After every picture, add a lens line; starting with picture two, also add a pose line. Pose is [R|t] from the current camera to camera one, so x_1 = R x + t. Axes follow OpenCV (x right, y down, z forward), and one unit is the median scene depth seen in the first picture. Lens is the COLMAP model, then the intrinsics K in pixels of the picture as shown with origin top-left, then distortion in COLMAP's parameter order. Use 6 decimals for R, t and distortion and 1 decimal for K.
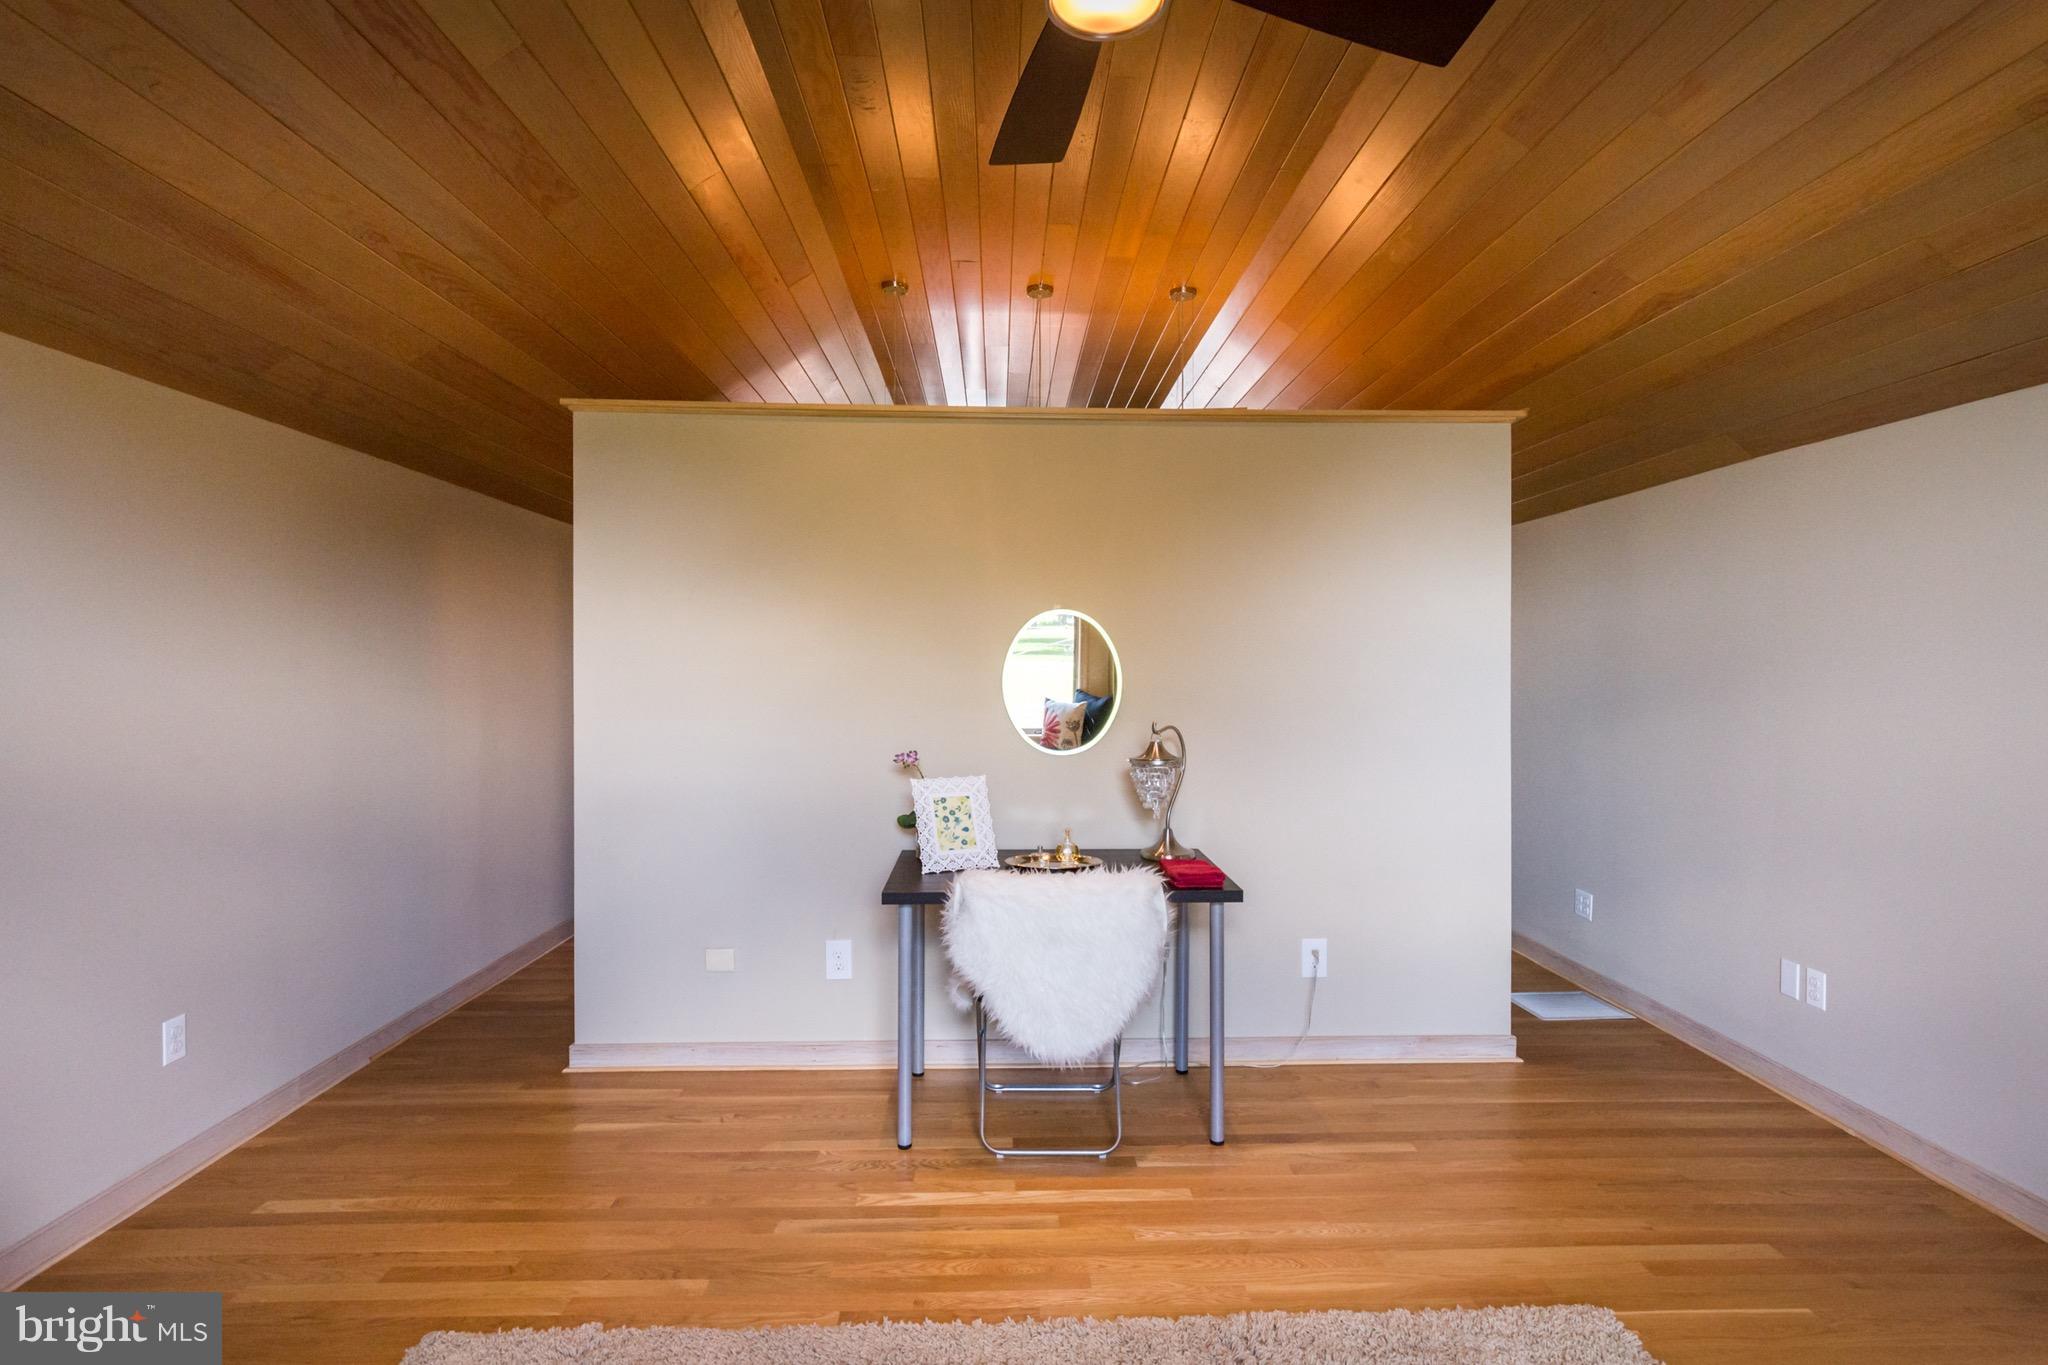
lens RADIAL K [[959.5, 0, 1024.0], [0, 959.5, 682.5], [0, 0, 1]] dist [-0.004951, -0.001332]
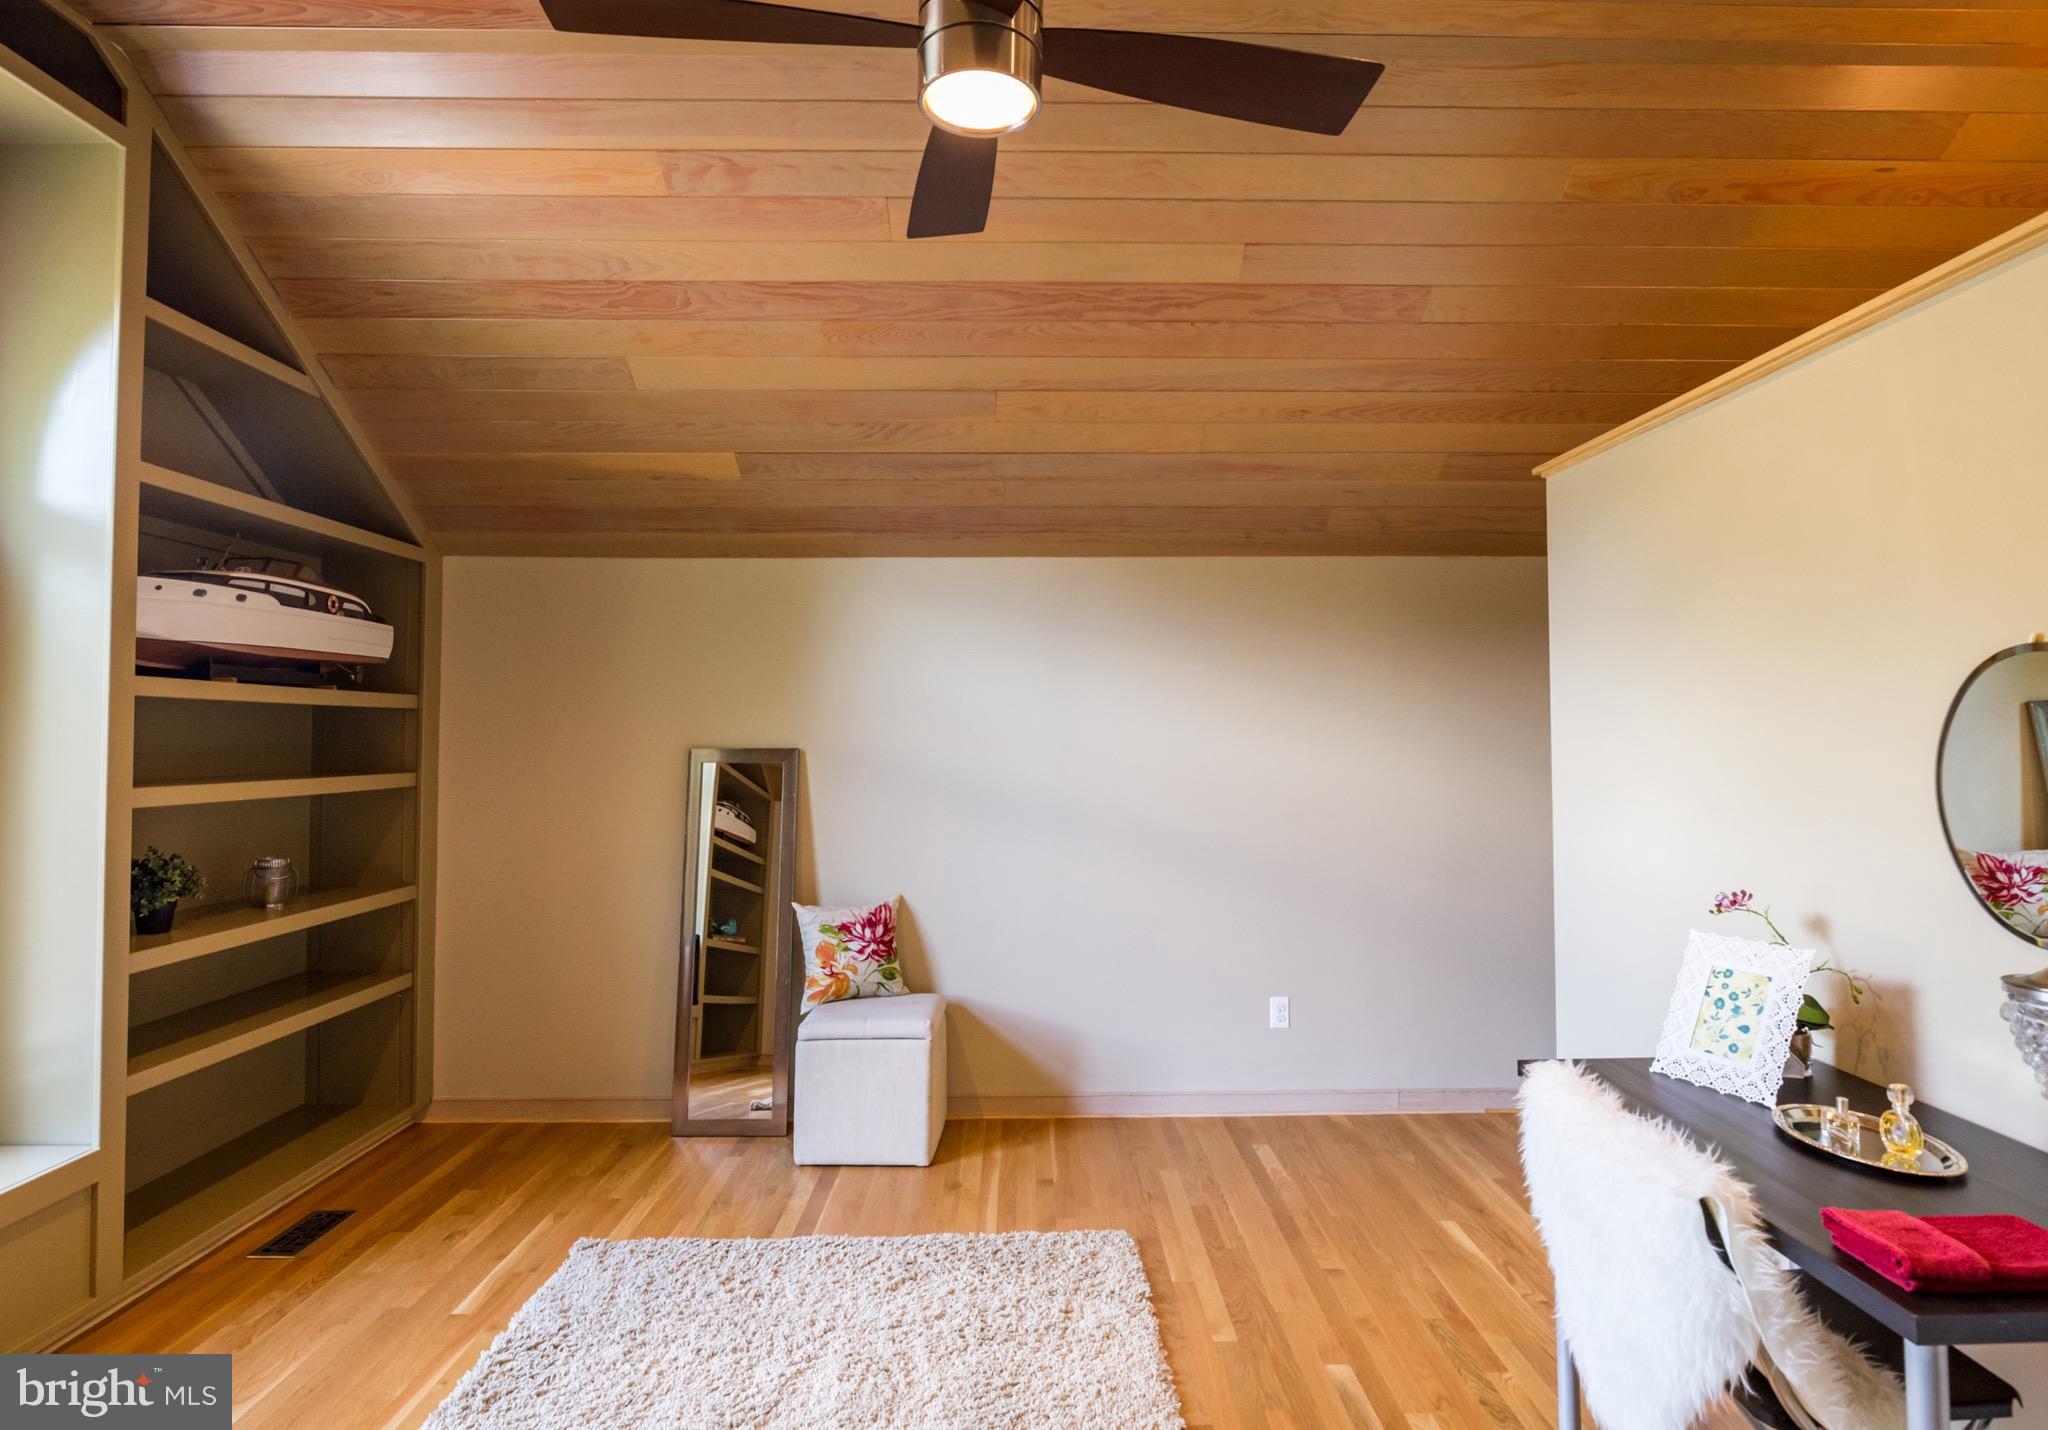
lens RADIAL K [[1063.3, 0, 1024.0], [0, 1063.3, 715.0], [0, 0, 1]] dist [0.002167, -0.000080]
pose [[-0.011516, -0.024397, -0.999636, 0.660441], [-0.016321, 0.999574, -0.024208, -0.021723], [0.999800, 0.016036, -0.011909, 0.591785]]
